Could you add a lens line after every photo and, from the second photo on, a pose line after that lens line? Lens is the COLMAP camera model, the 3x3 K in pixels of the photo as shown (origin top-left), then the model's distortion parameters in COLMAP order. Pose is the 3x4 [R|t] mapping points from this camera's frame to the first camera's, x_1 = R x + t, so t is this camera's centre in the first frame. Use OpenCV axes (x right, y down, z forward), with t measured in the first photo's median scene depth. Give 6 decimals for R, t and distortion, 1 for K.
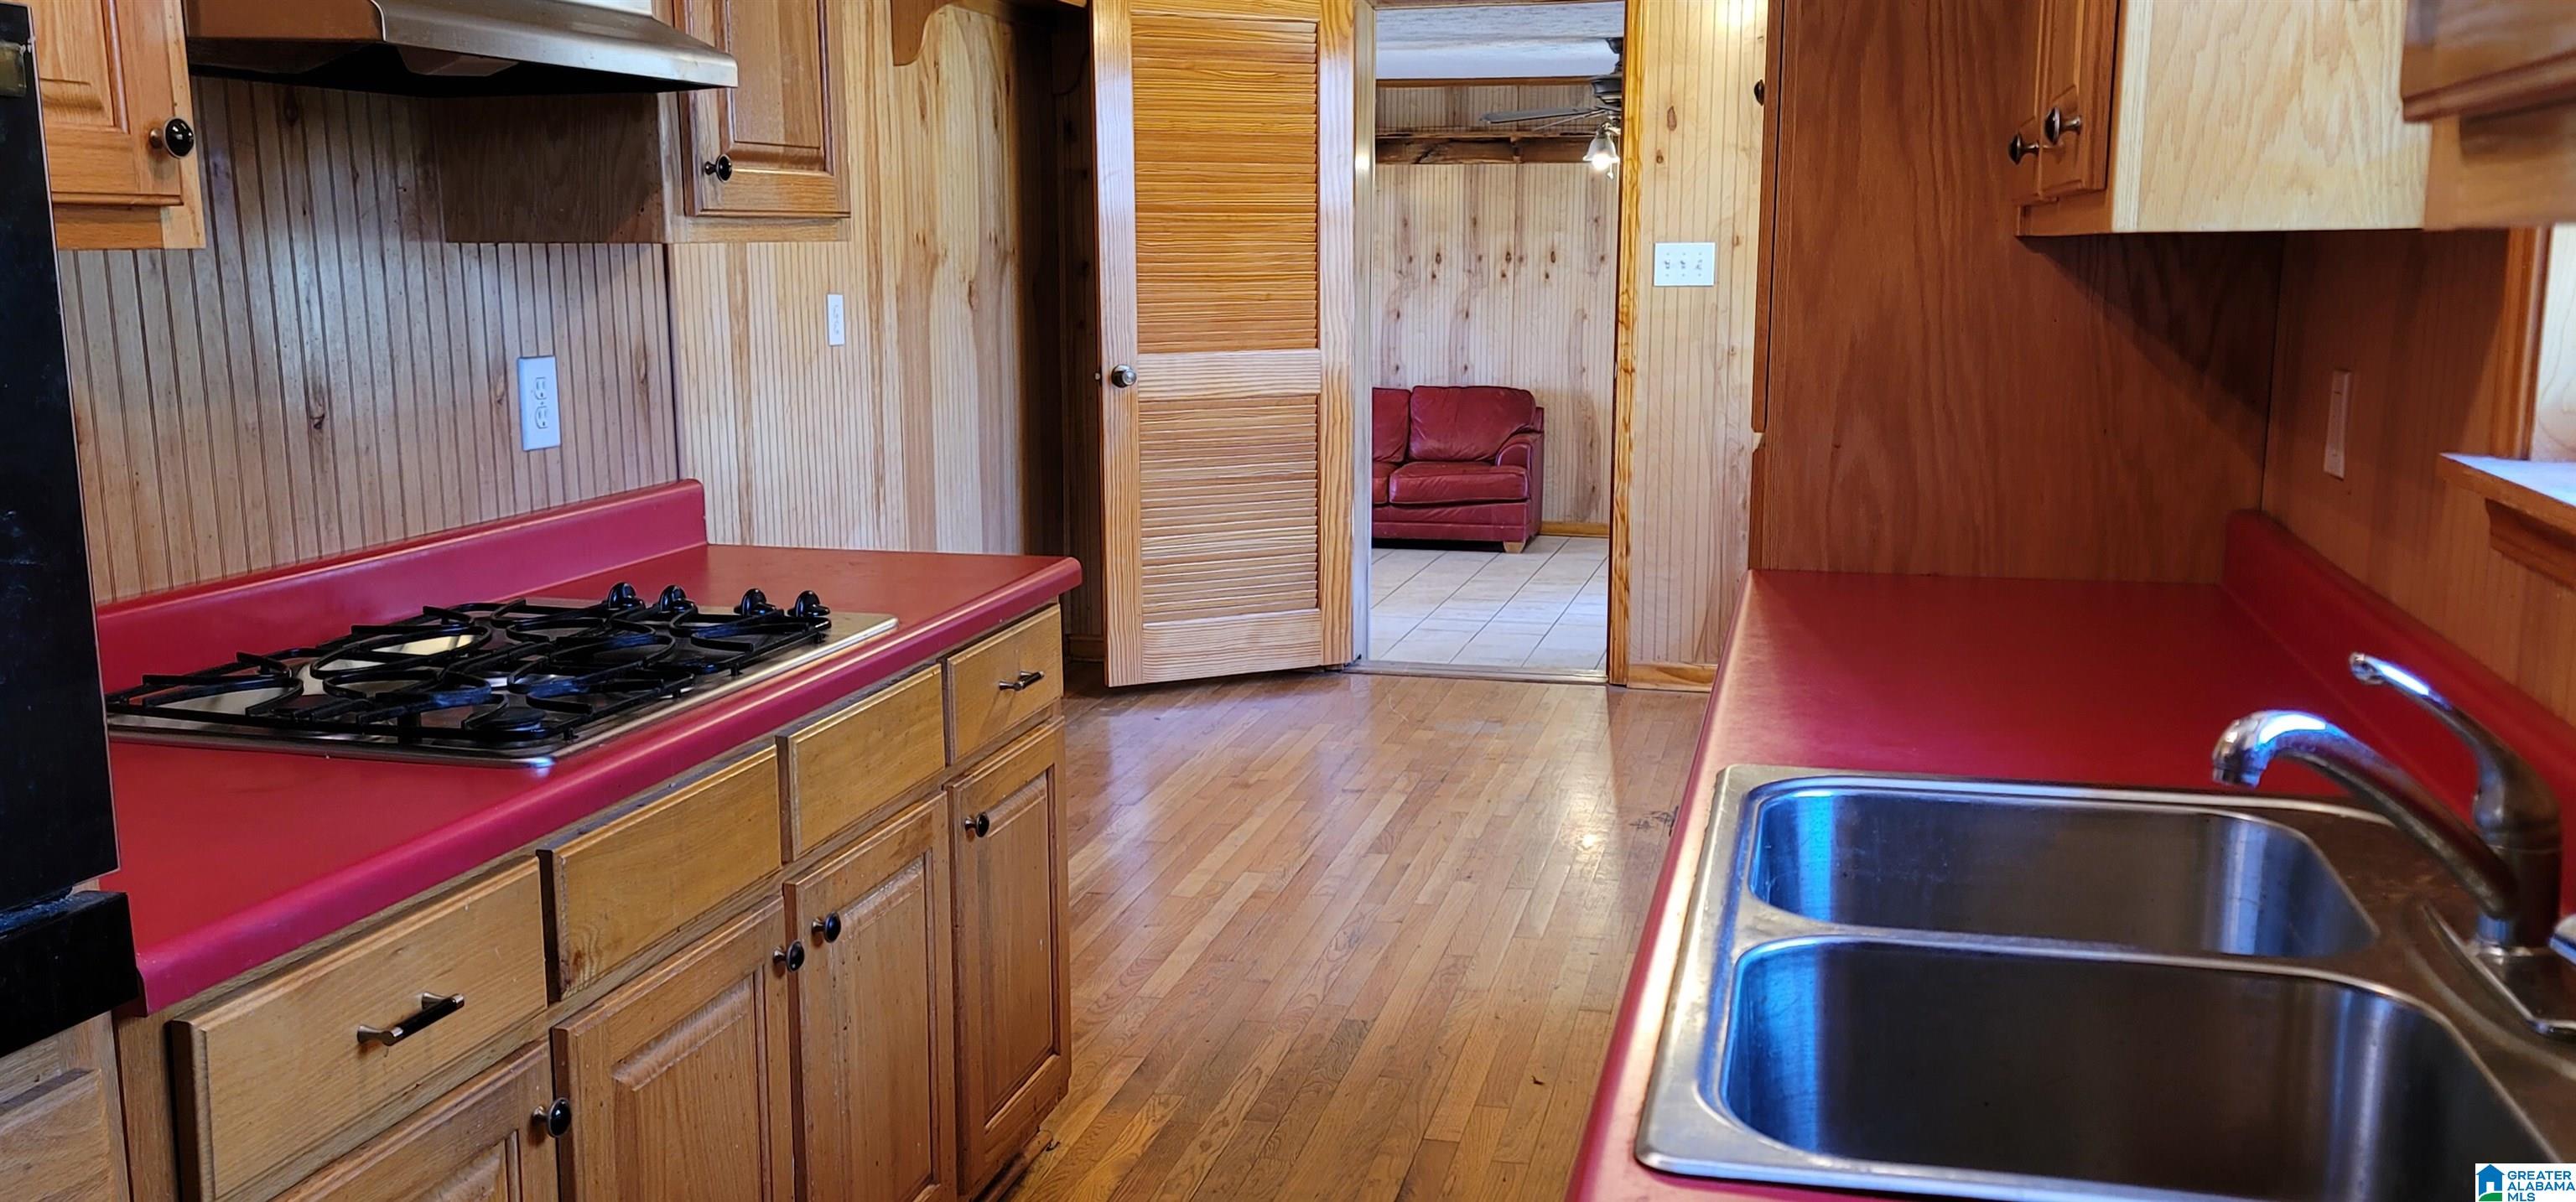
lens RADIAL K [[2187.3, 0, 1308.4], [0, 2187.3, 613.8], [0, 0, 1]] dist [0.089875, -0.025890]
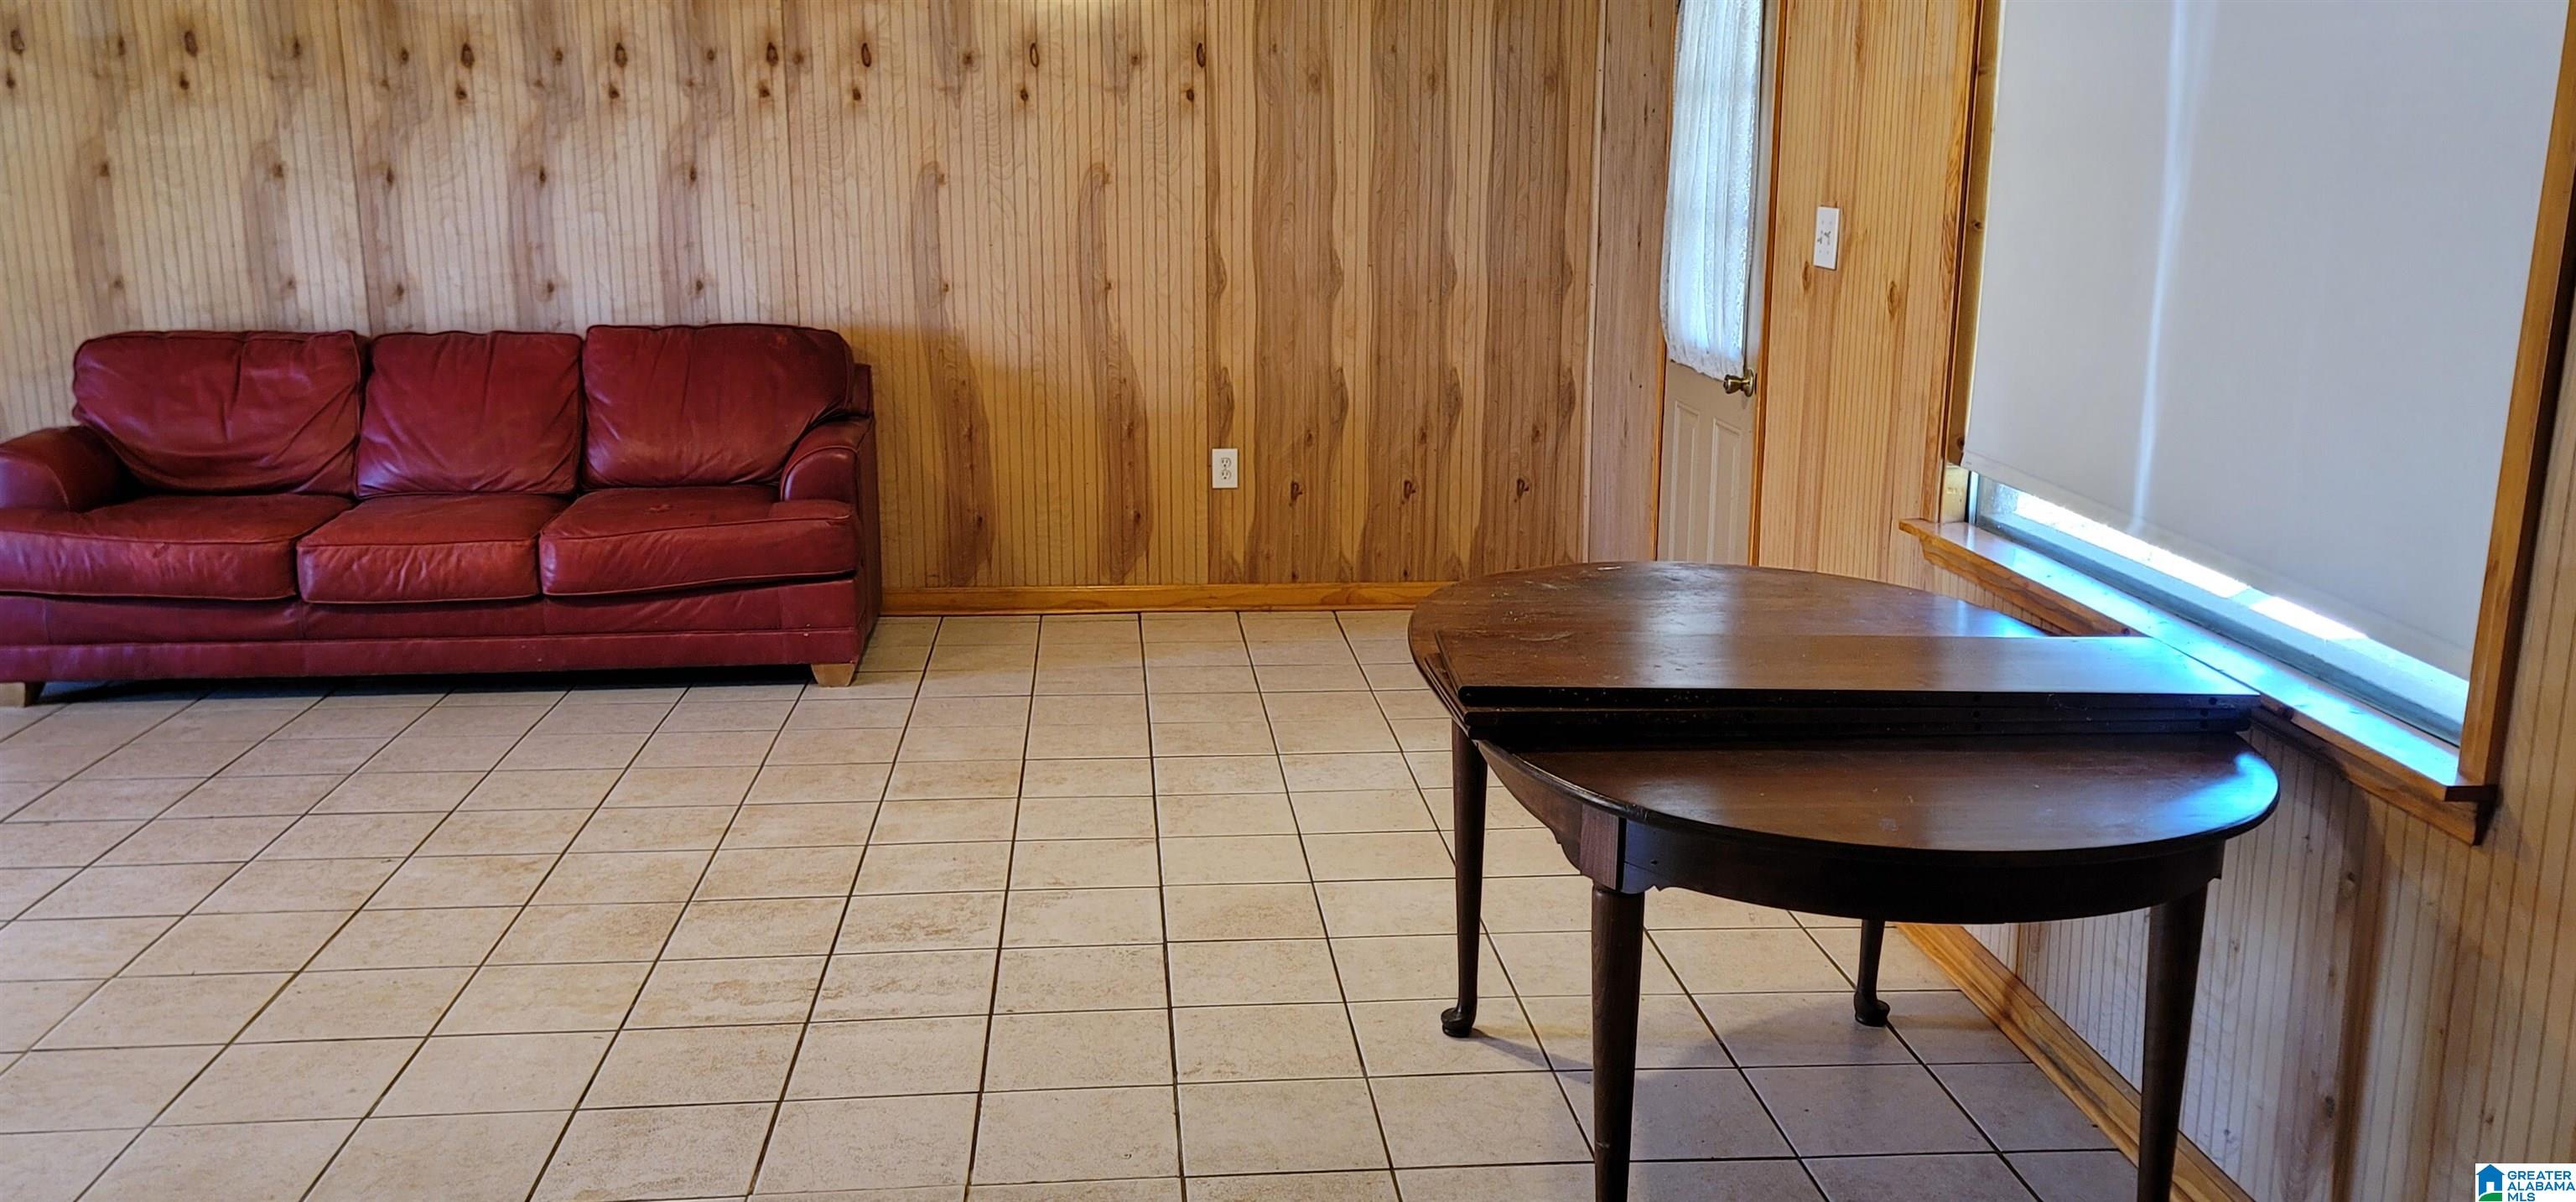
lens RADIAL K [[2187.3, 0, 1294.3], [0, 2187.3, 623.6], [0, 0, 1]] dist [0.089875, -0.025890]
pose [[0.945800, -0.070743, 0.316951, 0.075696], [0.053559, 0.996600, 0.062615, -0.127829], [-0.320303, -0.042246, 0.946373, 1.026279]]
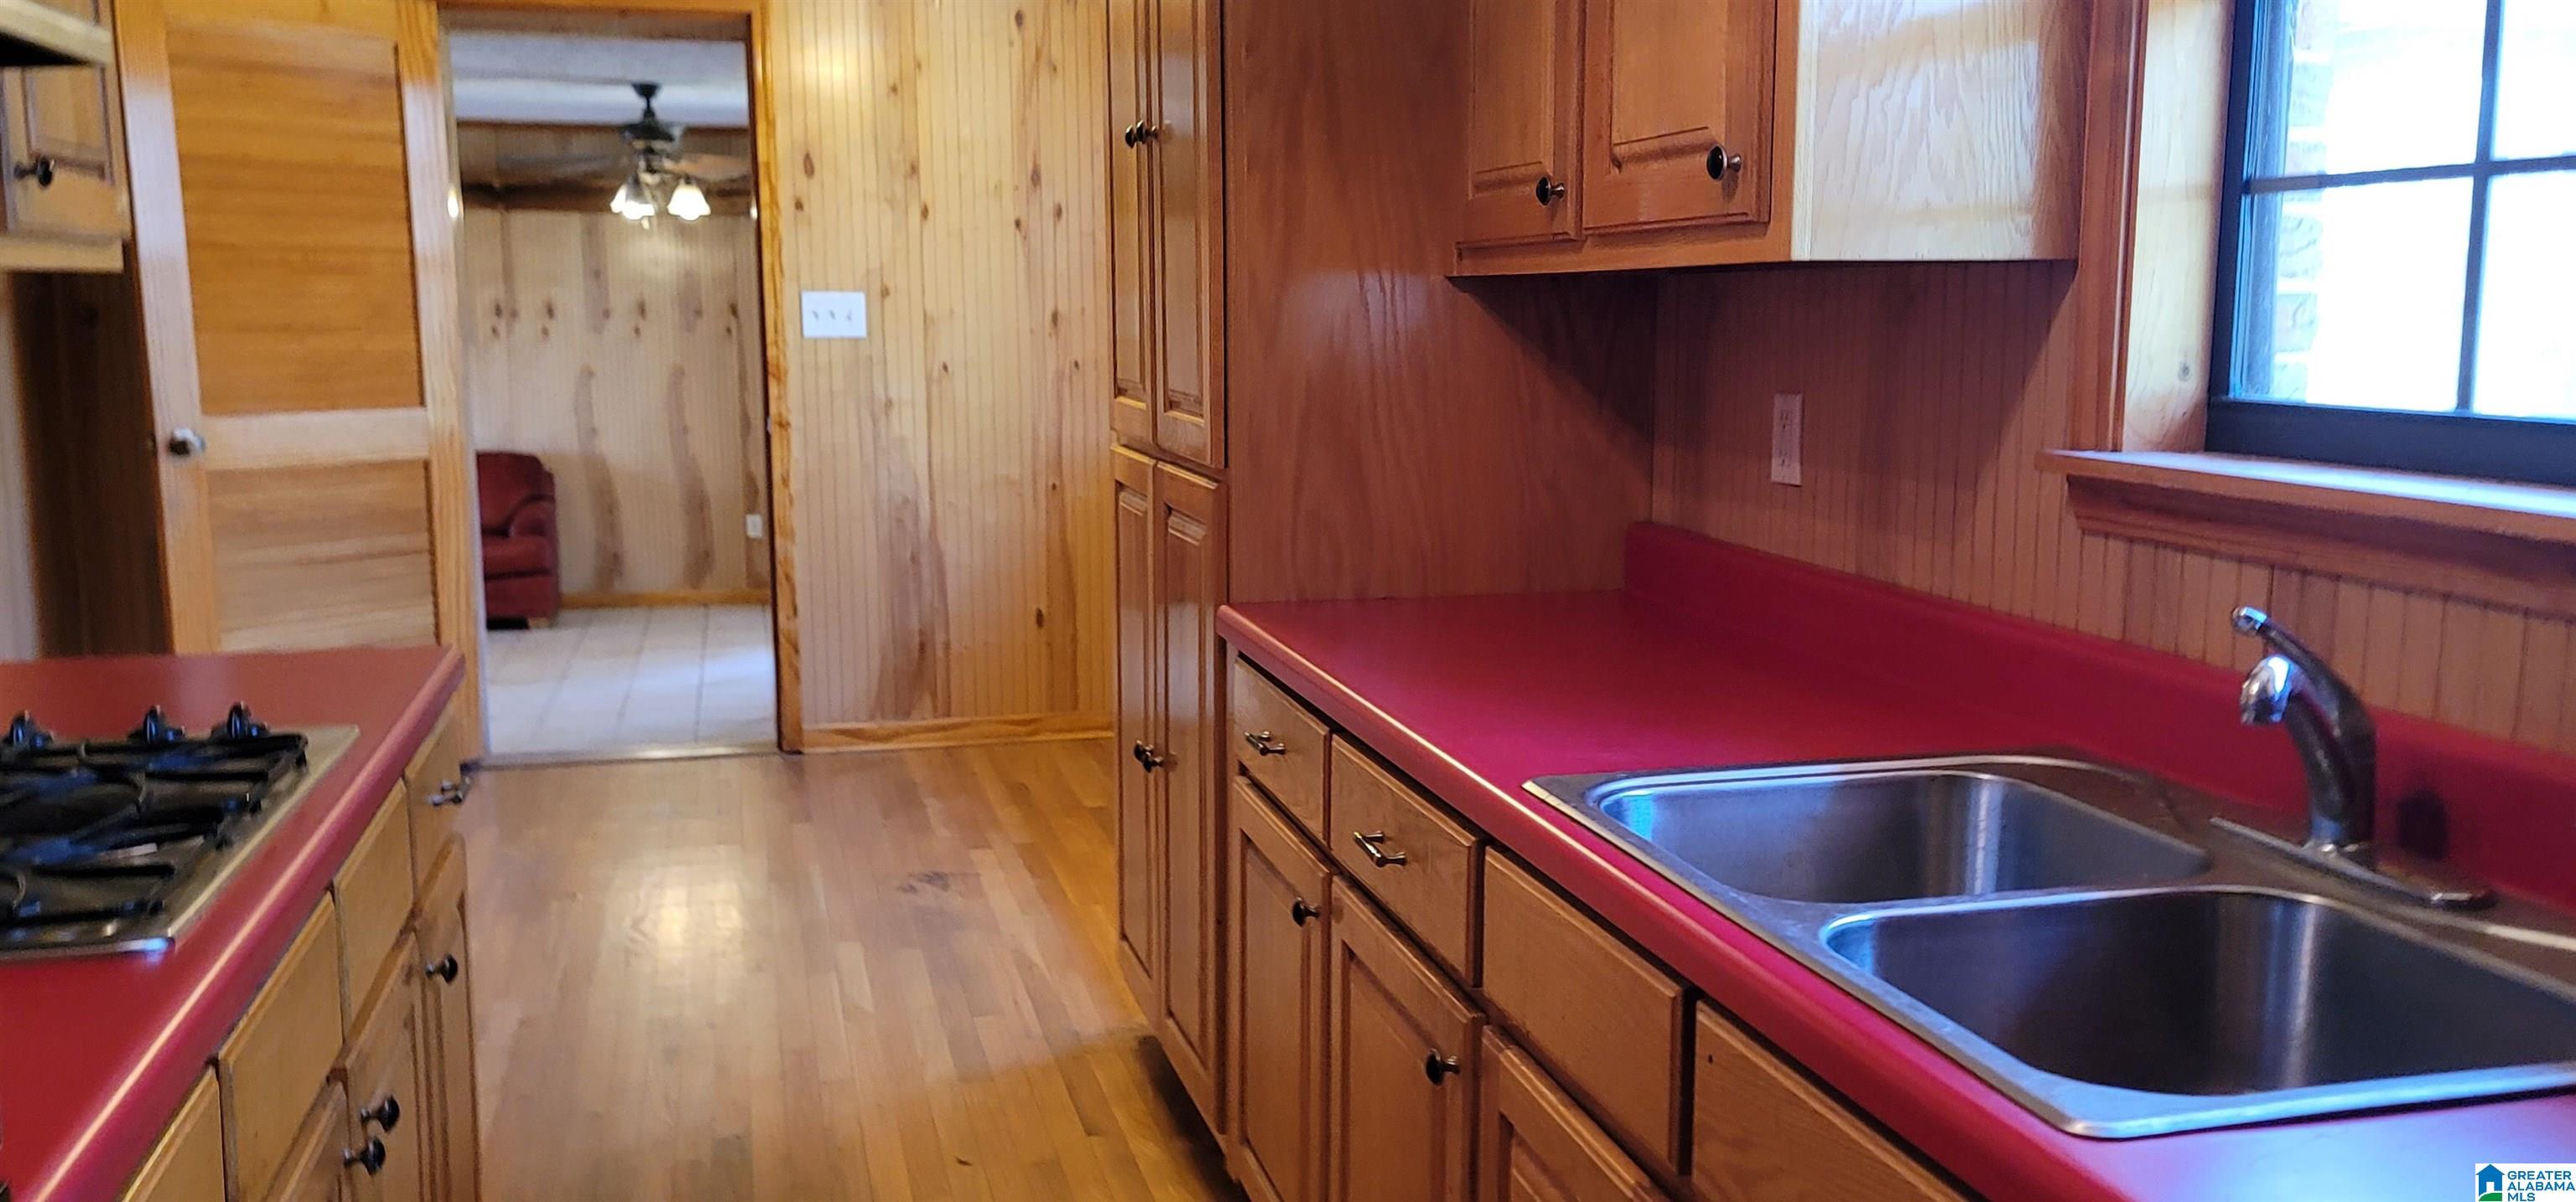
lens RADIAL K [[2187.3, 0, 1296.0], [0, 2187.3, 620.6], [0, 0, 1]] dist [0.089875, -0.025890]
pose [[0.884900, -0.068650, 0.460695, -0.105265], [0.079910, 0.996790, -0.004954, -0.002519], [-0.458876, 0.041198, 0.887545, 0.044215]]
